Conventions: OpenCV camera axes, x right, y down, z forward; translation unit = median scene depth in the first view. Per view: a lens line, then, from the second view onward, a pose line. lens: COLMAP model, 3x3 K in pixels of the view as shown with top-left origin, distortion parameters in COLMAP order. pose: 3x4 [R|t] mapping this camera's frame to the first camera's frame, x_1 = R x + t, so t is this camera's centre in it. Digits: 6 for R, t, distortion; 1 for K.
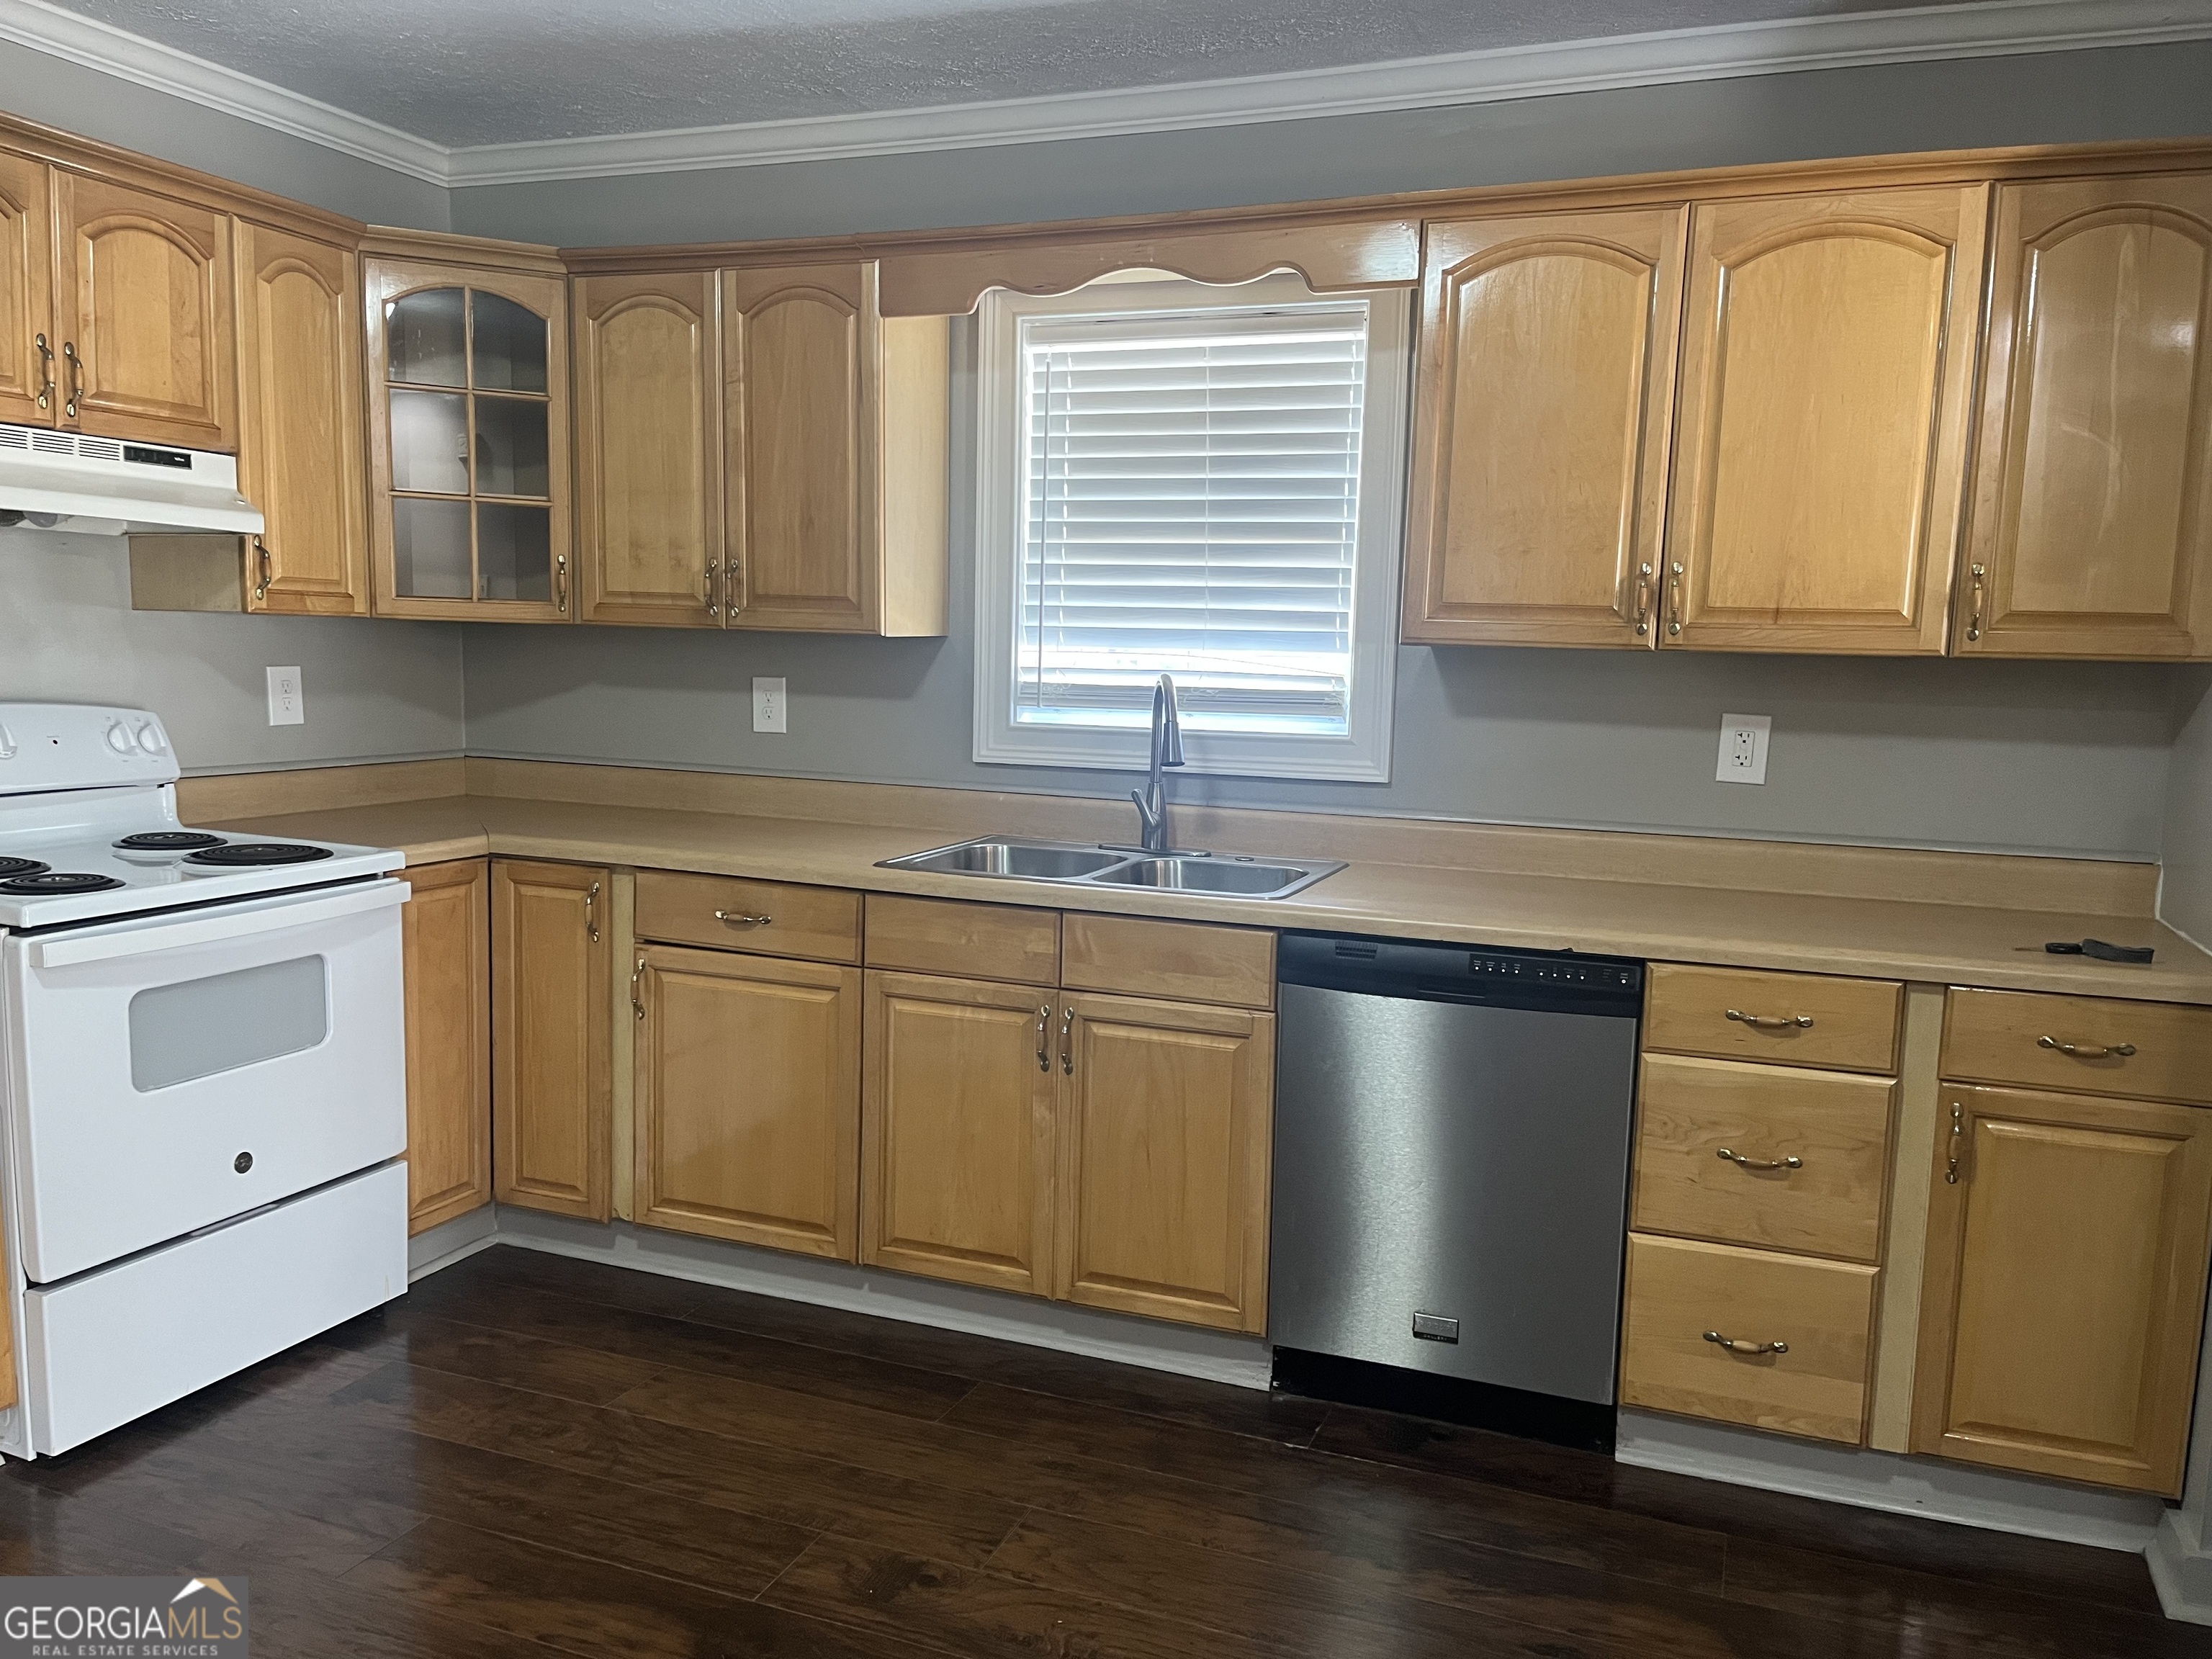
lens RADIAL K [[1688.6, 0, 1110.1], [0, 1688.6, 854.6], [0, 0, 1]] dist [0.087708, -0.126152]
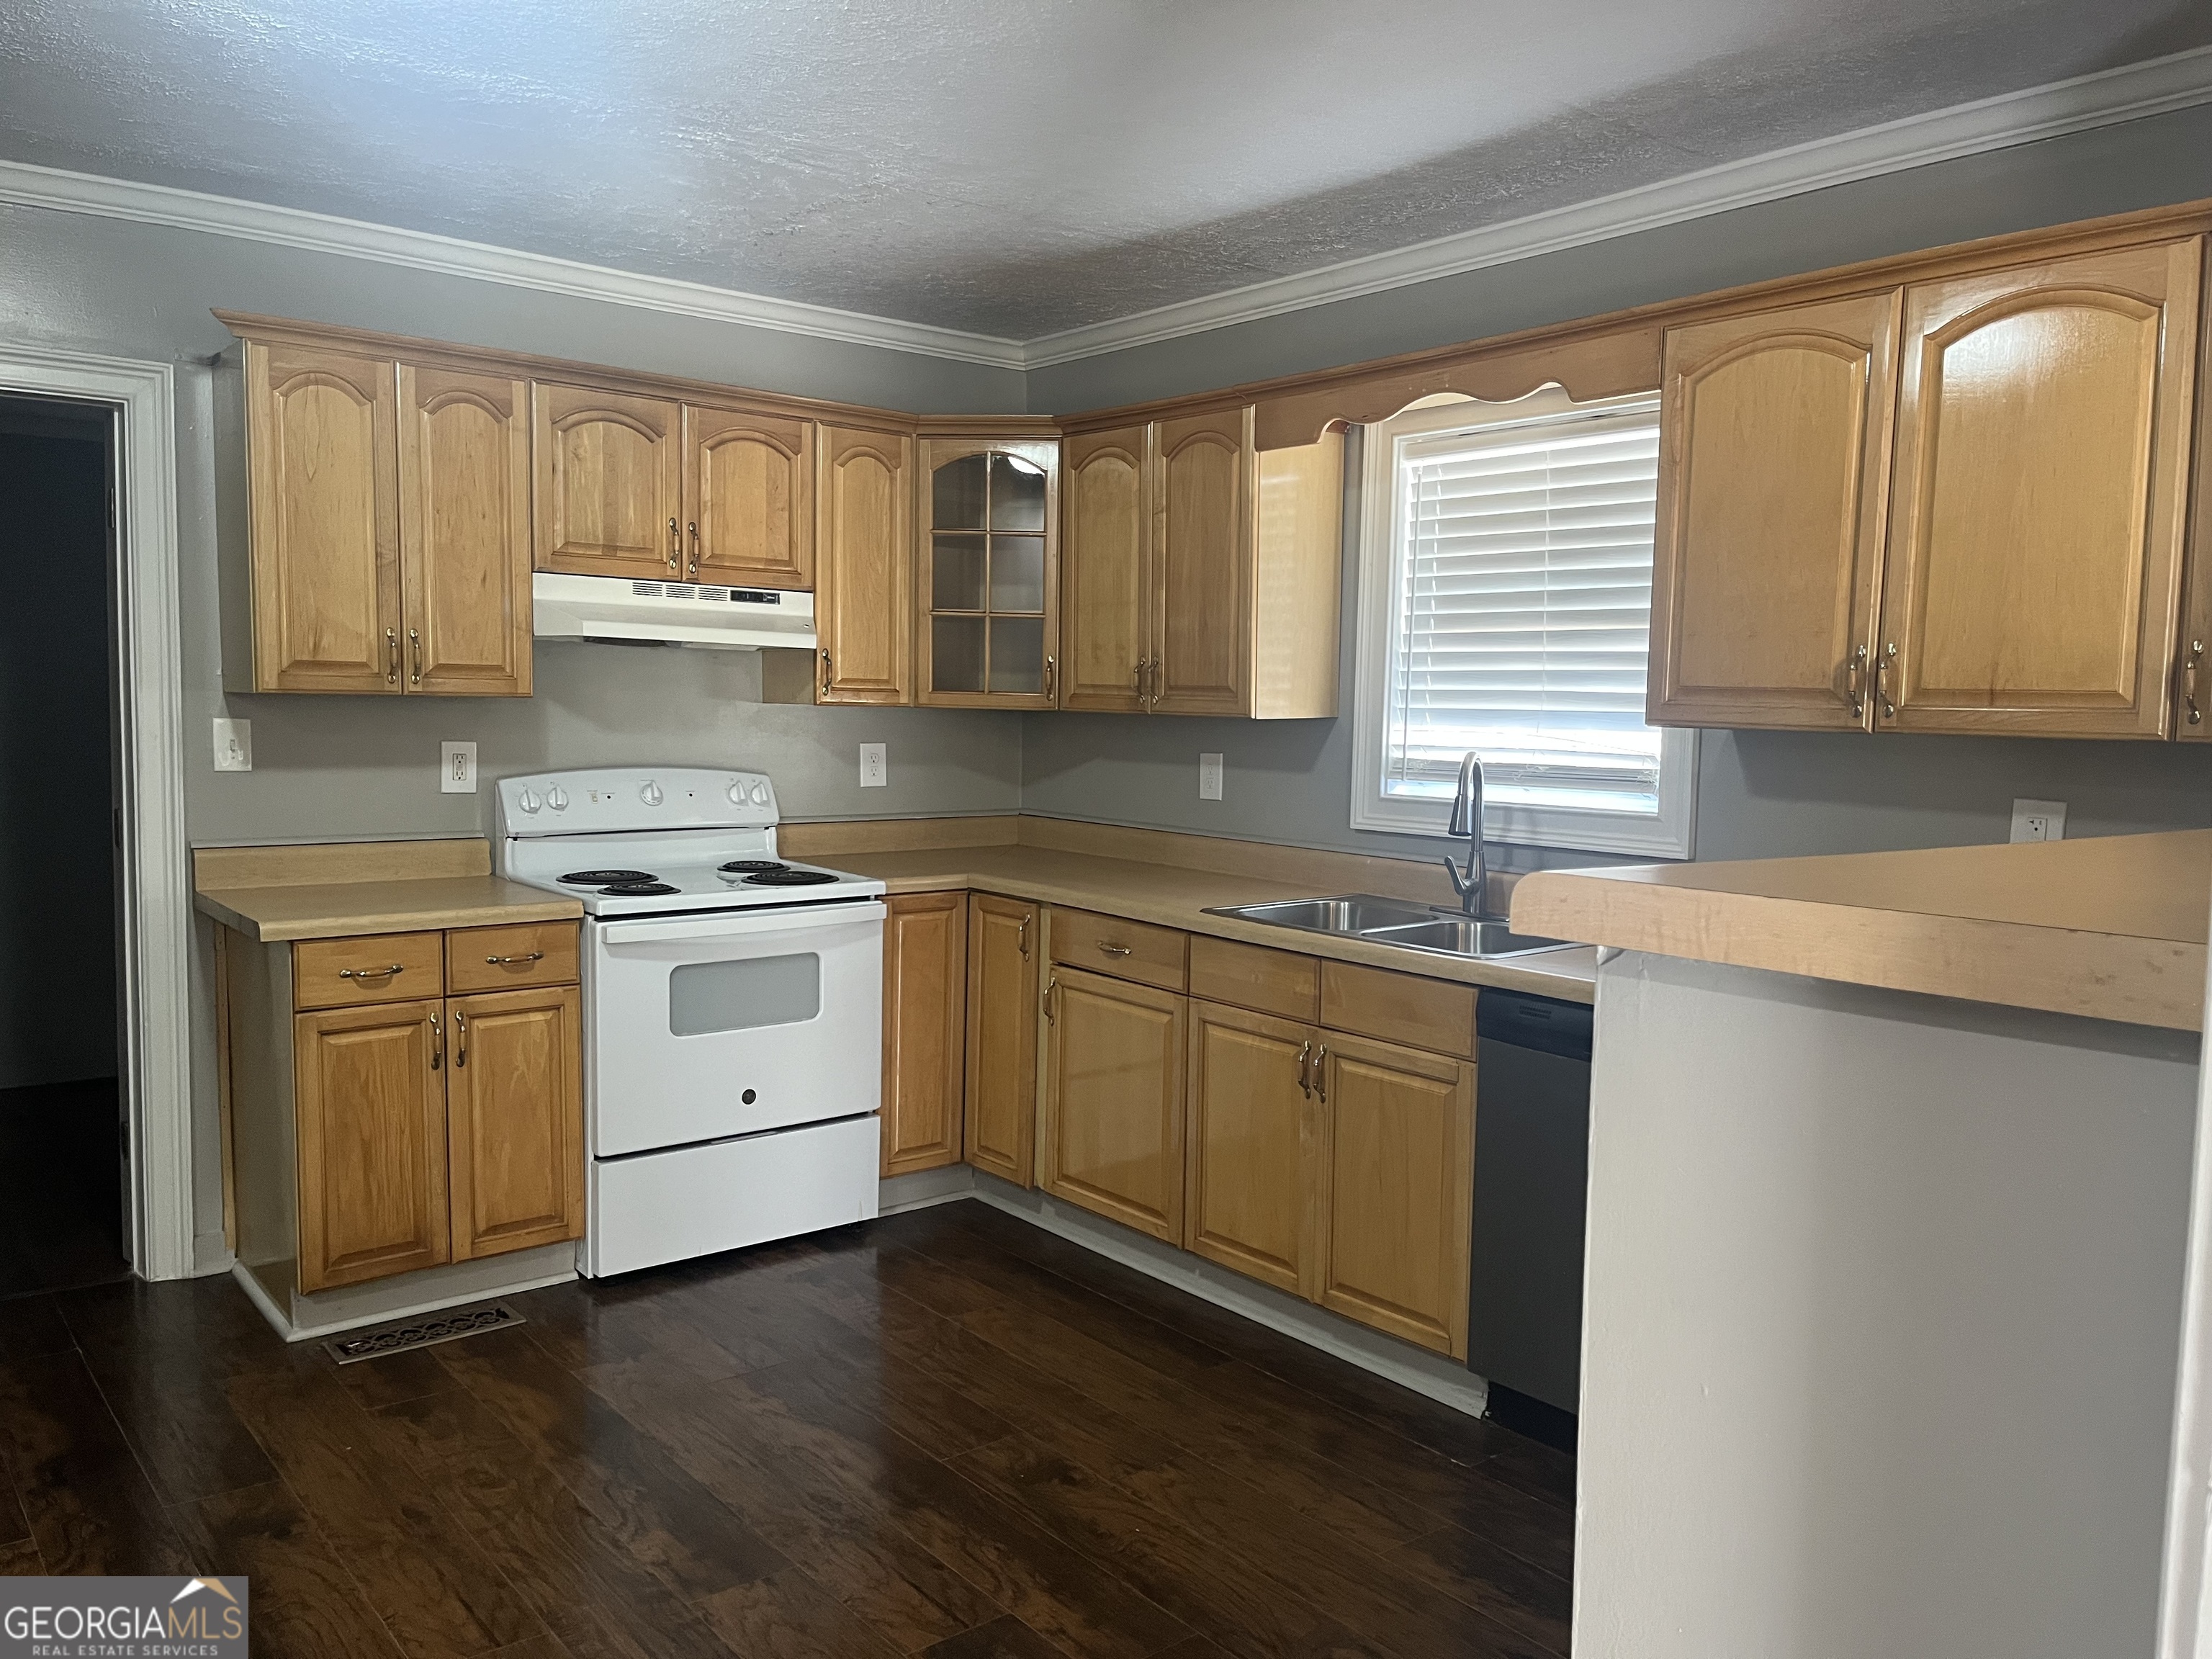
lens RADIAL K [[1695.2, 0, 1114.4], [0, 1695.2, 842.9], [0, 0, 1]] dist [0.047118, -0.004151]
pose [[0.869564, 0.033623, -0.492675, 0.385115], [-0.057778, 0.997754, -0.033885, 0.002410], [0.490429, 0.057931, 0.869554, -0.065321]]
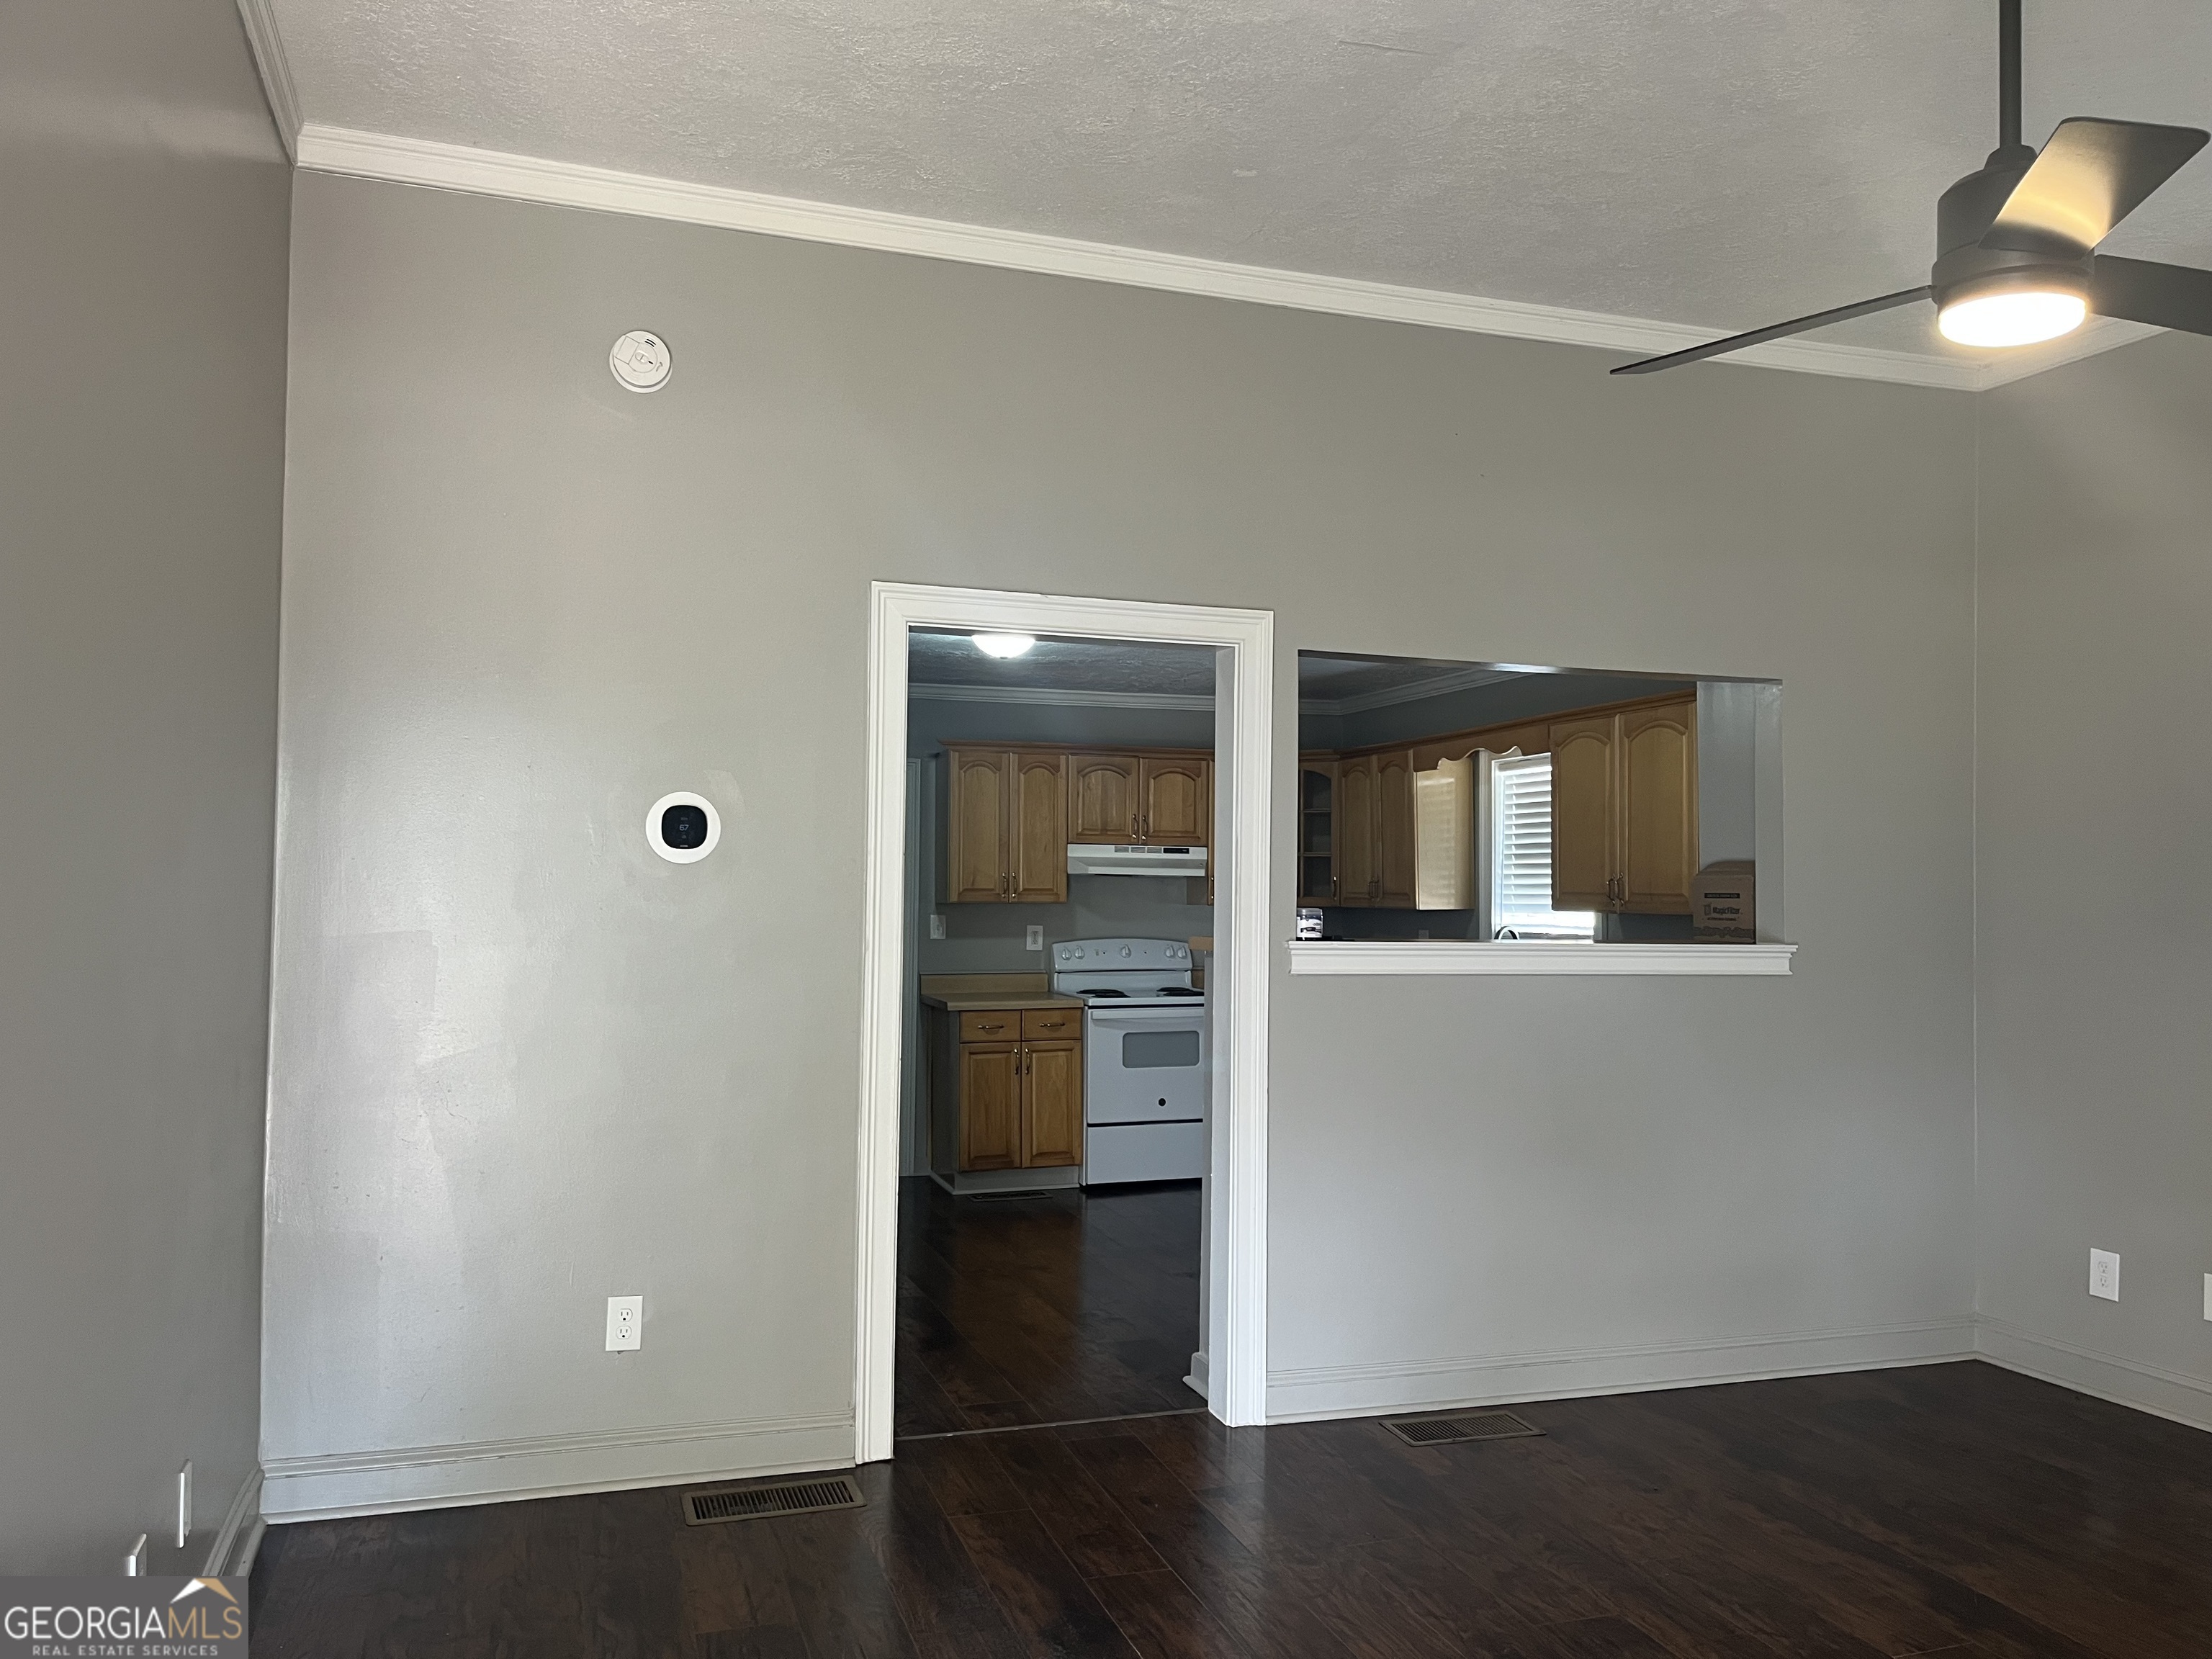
lens RADIAL K [[1652.9, 0, 1105.9], [0, 1652.9, 866.0], [0, 0, 1]] dist [0.090319, 0.000642]
pose [[0.636648, -0.034440, -0.770385, 1.359460], [-0.084931, 0.989794, -0.114435, 0.103436], [0.766463, 0.138285, 0.627225, -0.723627]]
